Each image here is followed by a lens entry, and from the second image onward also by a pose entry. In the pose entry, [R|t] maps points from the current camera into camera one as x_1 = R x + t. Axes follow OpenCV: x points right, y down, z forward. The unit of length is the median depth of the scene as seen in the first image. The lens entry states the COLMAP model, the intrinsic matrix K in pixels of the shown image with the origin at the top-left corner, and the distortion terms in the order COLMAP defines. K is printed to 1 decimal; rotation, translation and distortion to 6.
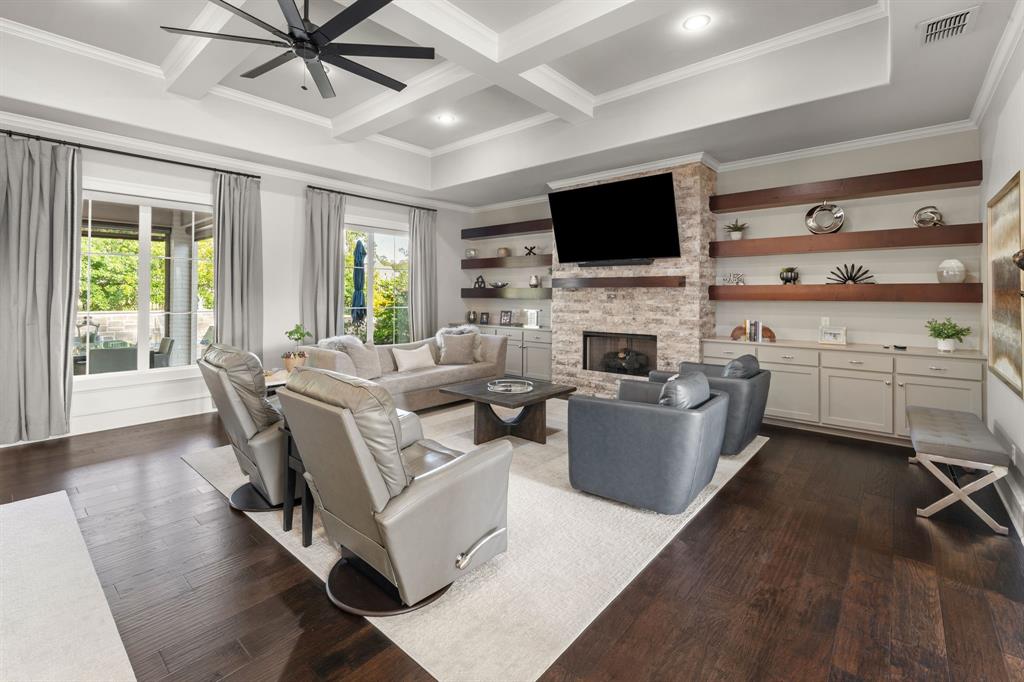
lens RADIAL K [[451.9, 0, 512.9], [0, 451.9, 290.1], [0, 0, 1]] dist [0.001088, 0.000208]
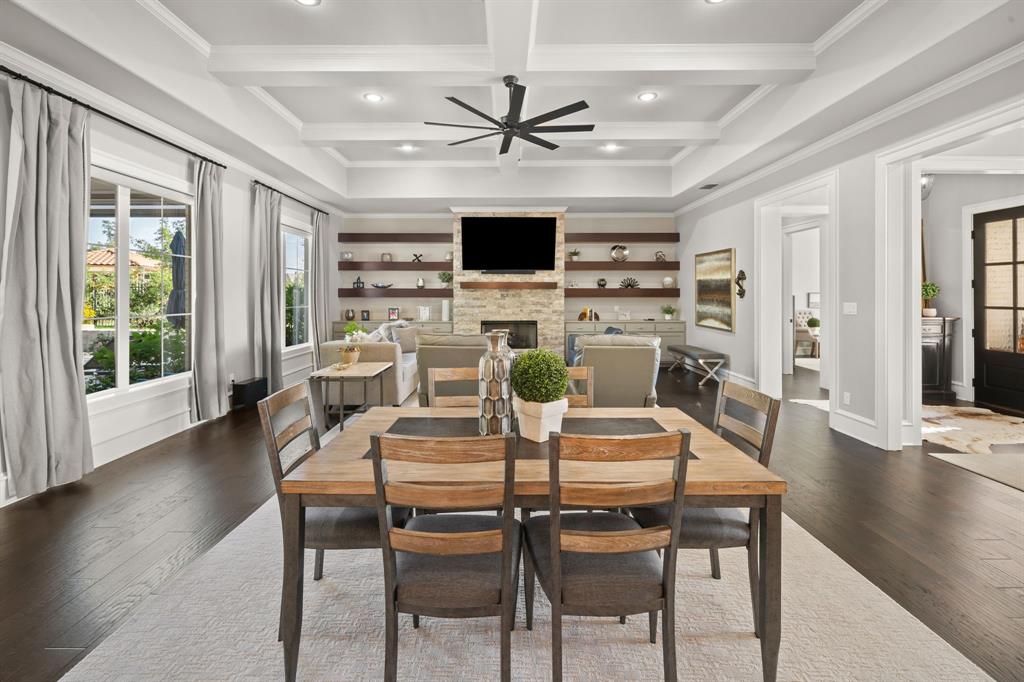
lens RADIAL K [[433.7, 0, 504.0], [0, 433.7, 292.0], [0, 0, 1]] dist [-0.001992, -0.000112]
pose [[0.760682, 0.000898, 0.649124, -0.749552], [-0.004828, 0.999979, 0.004274, -0.002344], [-0.649106, -0.006385, 0.760671, -0.042456]]
